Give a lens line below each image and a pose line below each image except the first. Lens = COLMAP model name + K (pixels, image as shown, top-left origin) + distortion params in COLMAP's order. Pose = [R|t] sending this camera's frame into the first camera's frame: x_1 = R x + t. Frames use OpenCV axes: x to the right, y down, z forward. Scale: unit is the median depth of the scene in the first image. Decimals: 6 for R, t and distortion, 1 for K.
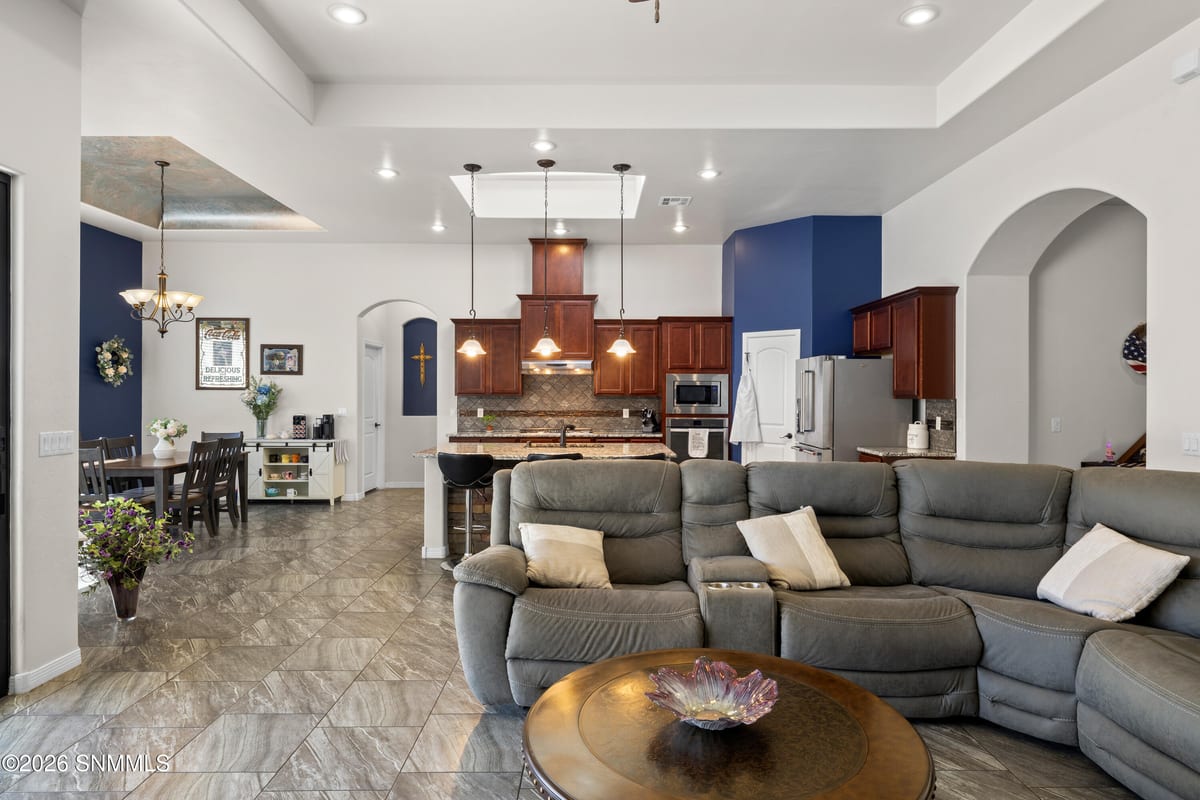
lens RADIAL K [[668.4, 0, 602.1], [0, 668.4, 396.9], [0, 0, 1]] dist [-0.004288, -0.002311]
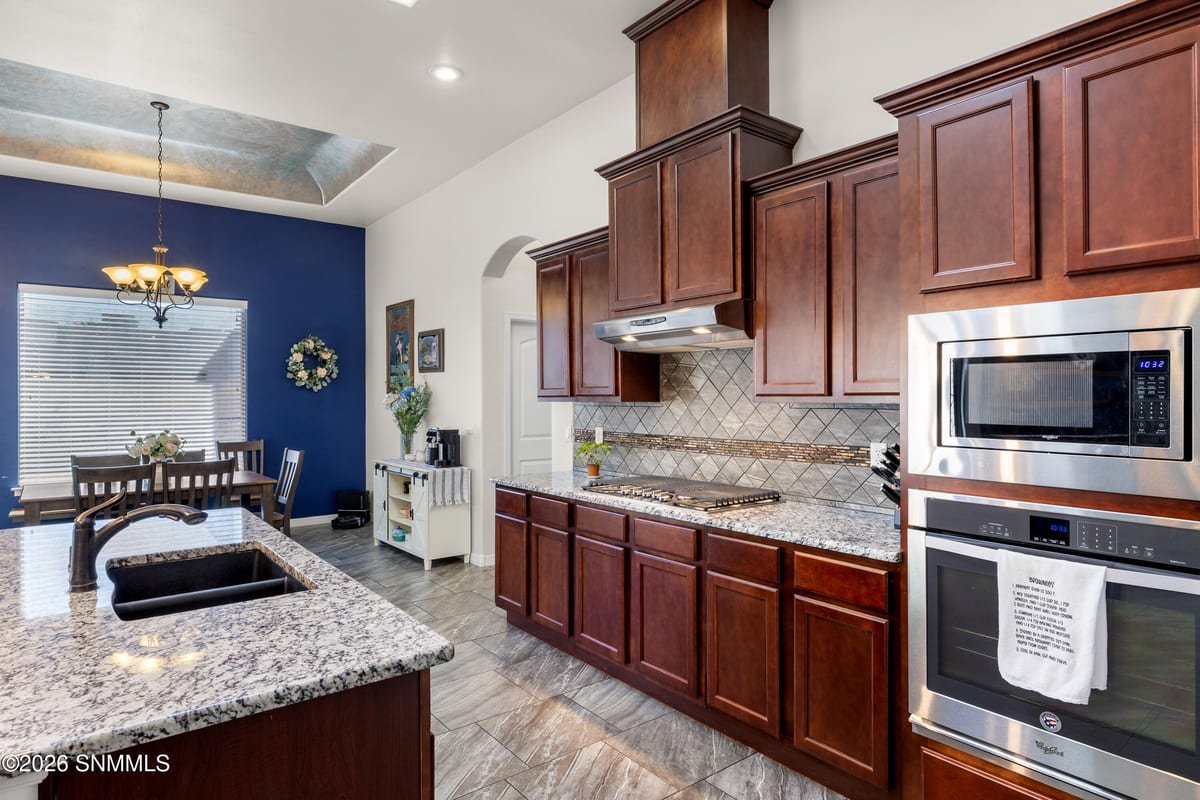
lens RADIAL K [[668.4, 0, 597.5], [0, 668.4, 401.6], [0, 0, 1]] dist [-0.004288, -0.002311]
pose [[0.601034, 0.001511, -0.799222, 0.214100], [-0.002528, 0.999997, -0.000010, -0.001611], [0.799219, 0.002026, 0.601036, 0.708930]]
